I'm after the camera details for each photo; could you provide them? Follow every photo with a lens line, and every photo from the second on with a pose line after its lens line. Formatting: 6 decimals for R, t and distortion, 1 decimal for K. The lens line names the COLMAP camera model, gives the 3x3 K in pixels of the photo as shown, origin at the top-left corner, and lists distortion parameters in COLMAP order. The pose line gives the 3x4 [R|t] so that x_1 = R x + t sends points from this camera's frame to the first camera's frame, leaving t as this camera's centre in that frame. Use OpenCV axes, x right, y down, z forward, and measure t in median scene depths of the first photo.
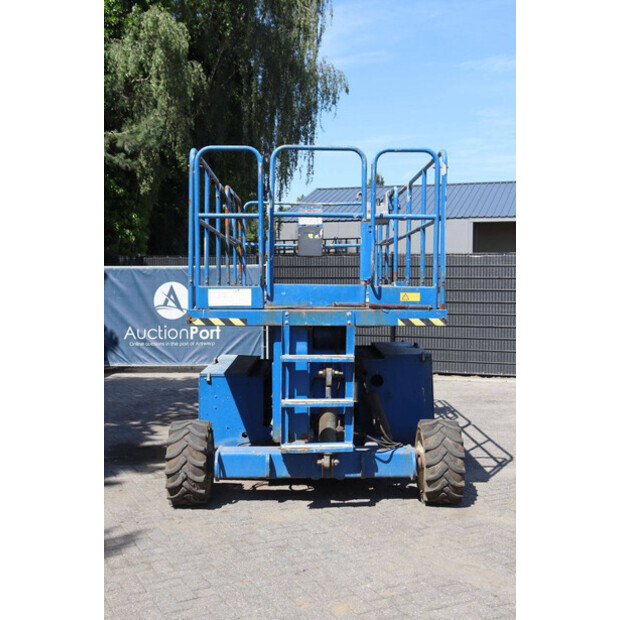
lens RADIAL K [[762.1, 0, 310.0], [0, 762.1, 310.0], [0, 0, 1]] dist [0.000907, 0.046039]
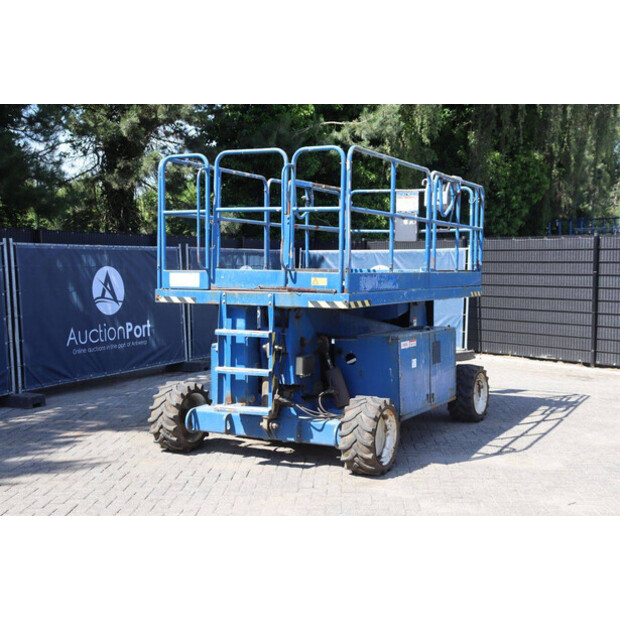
lens RADIAL K [[808.0, 0, 328.6], [0, 808.0, 309.4], [0, 0, 1]] dist [0.029801, 0.026392]
pose [[0.896989, 0.030192, -0.441021, 0.643408], [-0.021938, 0.999476, 0.023806, -0.004779], [0.441509, -0.011678, 0.897181, -0.047429]]
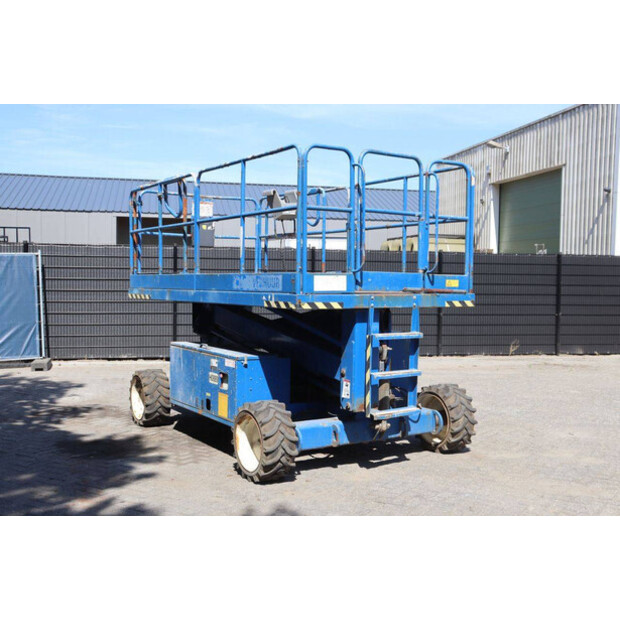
lens RADIAL K [[728.9, 0, 309.7], [0, 728.9, 321.7], [0, 0, 1]] dist [0.016437, 0.012867]
pose [[0.851845, -0.023401, 0.523271, -0.655115], [0.009758, 0.999537, 0.028815, 0.008128], [-0.523703, -0.019440, 0.851679, 0.120292]]
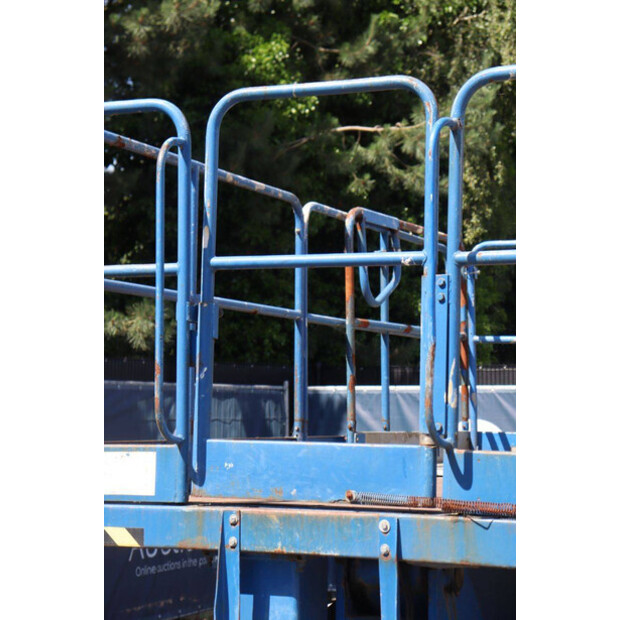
lens RADIAL K [[1442.9, 0, 297.2], [0, 1442.9, 308.8], [0, 0, 1]] dist [0.375418, 0.261422]
pose [[0.899999, -0.027875, -0.434999, 0.308596], [-0.019430, 0.994396, -0.103922, -0.023815], [0.435458, 0.101982, 0.894414, 0.337658]]
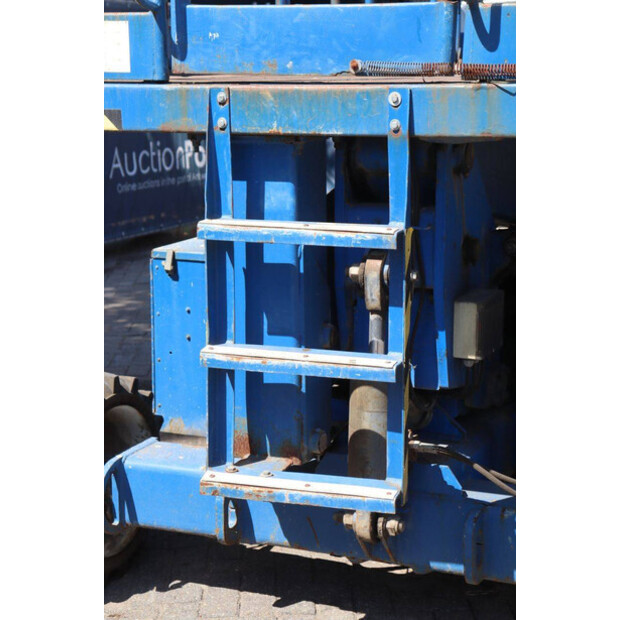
lens RADIAL K [[1309.6, 0, 310.0], [0, 1309.6, 310.0], [0, 0, 1]] dist [0.292949, 0.244225]
pose [[0.915762, 0.065708, -0.396312, 0.236561], [-0.003308, 0.987732, 0.156122, 0.006226], [0.401708, -0.141659, 0.904745, 0.454695]]
